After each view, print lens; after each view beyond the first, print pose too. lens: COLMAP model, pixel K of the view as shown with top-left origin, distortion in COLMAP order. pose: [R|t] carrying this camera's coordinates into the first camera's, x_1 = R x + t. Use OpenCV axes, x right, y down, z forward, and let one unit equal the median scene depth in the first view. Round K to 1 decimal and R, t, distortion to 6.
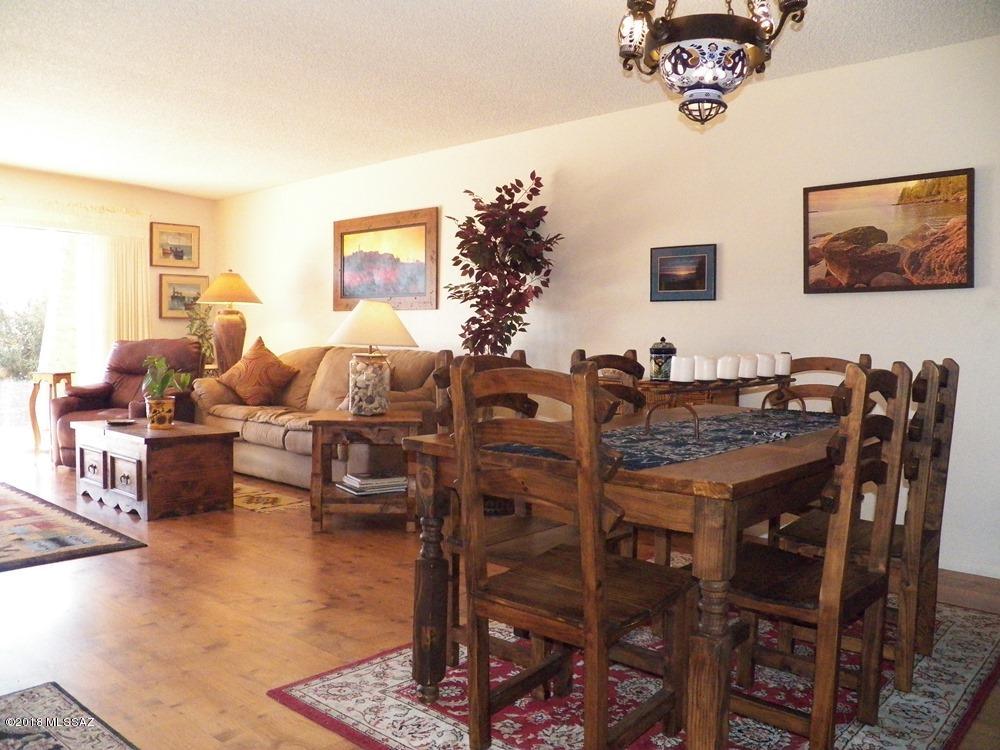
lens RADIAL K [[824.7, 0, 491.6], [0, 824.7, 381.0], [0, 0, 1]] dist [-0.141555, 0.106007]
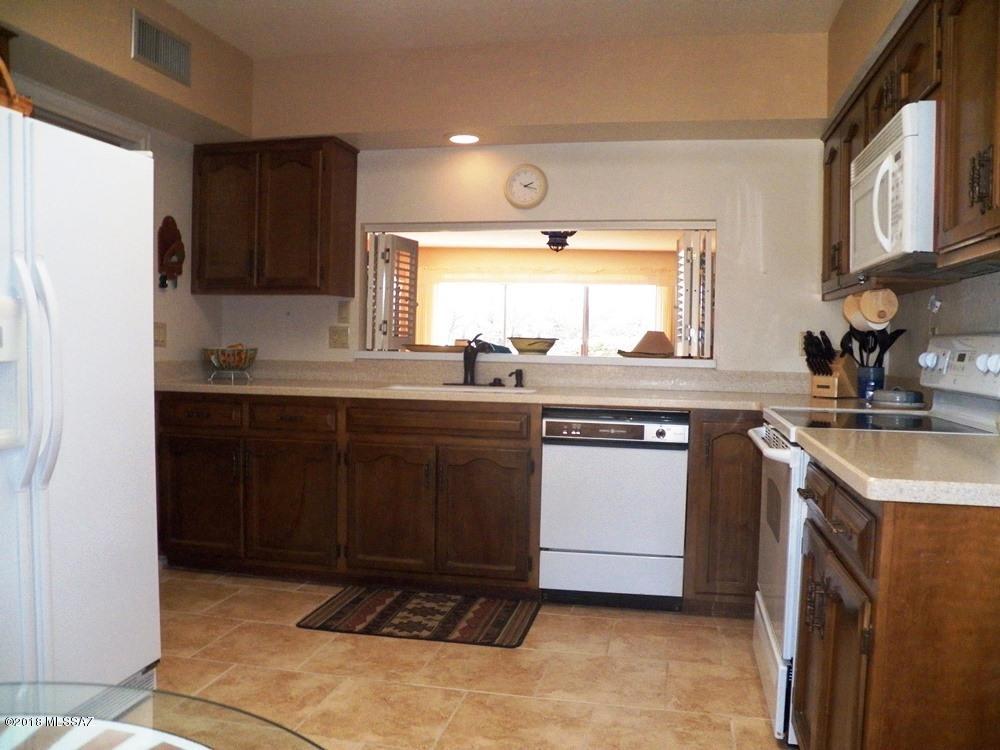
lens RADIAL K [[824.7, 0, 498.7], [0, 824.7, 374.7], [0, 0, 1]] dist [-0.141555, 0.106007]
pose [[0.498748, 0.029326, -0.866251, 1.046705], [-0.052616, 0.998609, 0.003513, 0.003992], [0.865148, 0.043826, 0.499598, -0.105217]]
